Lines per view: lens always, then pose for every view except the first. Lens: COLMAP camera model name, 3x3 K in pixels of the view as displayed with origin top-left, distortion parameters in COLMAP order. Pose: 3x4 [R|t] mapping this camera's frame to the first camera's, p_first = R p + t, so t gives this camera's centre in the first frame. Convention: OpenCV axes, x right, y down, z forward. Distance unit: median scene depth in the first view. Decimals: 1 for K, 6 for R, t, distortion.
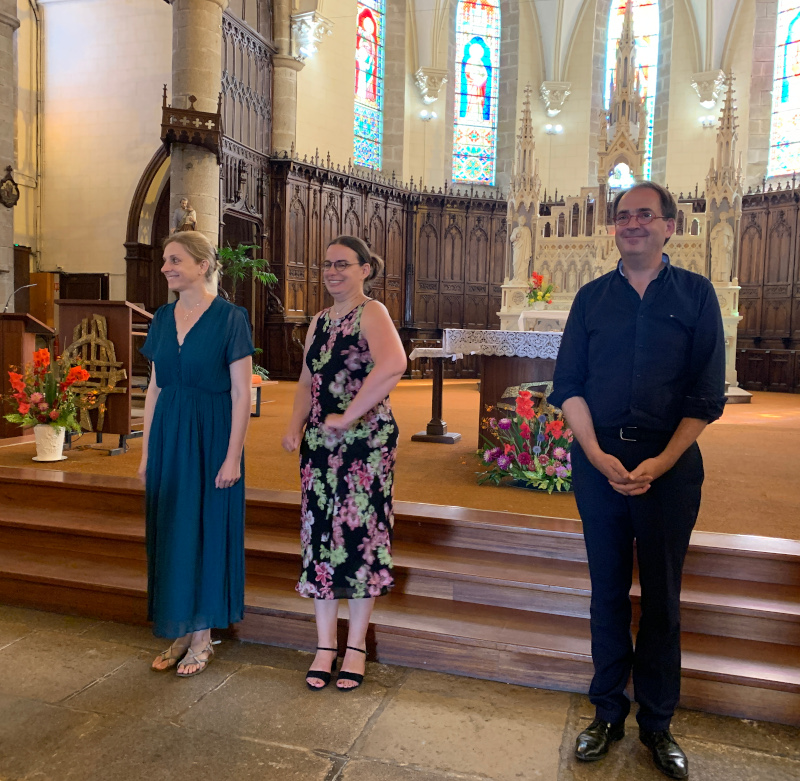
lens RADIAL K [[816.0, 0, 379.4], [0, 816.0, 386.5], [0, 0, 1]] dist [0.022870, -0.015220]
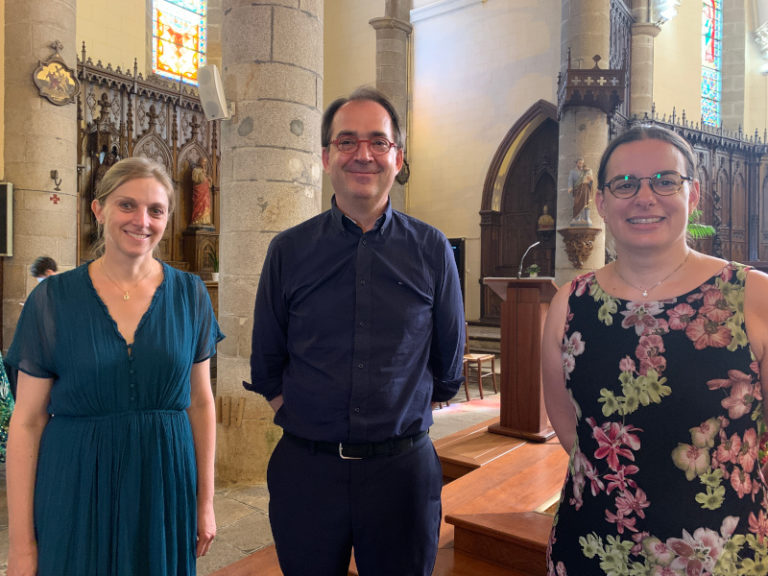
lens RADIAL K [[598.0, 0, 380.4], [0, 598.0, 280.2], [0, 0, 1]] dist [0.053873, -0.056387]
pose [[0.942918, -0.020690, -0.332382, -0.164402], [-0.001634, 0.997769, -0.066744, -0.020855], [0.333022, 0.063477, 0.940780, 0.161422]]
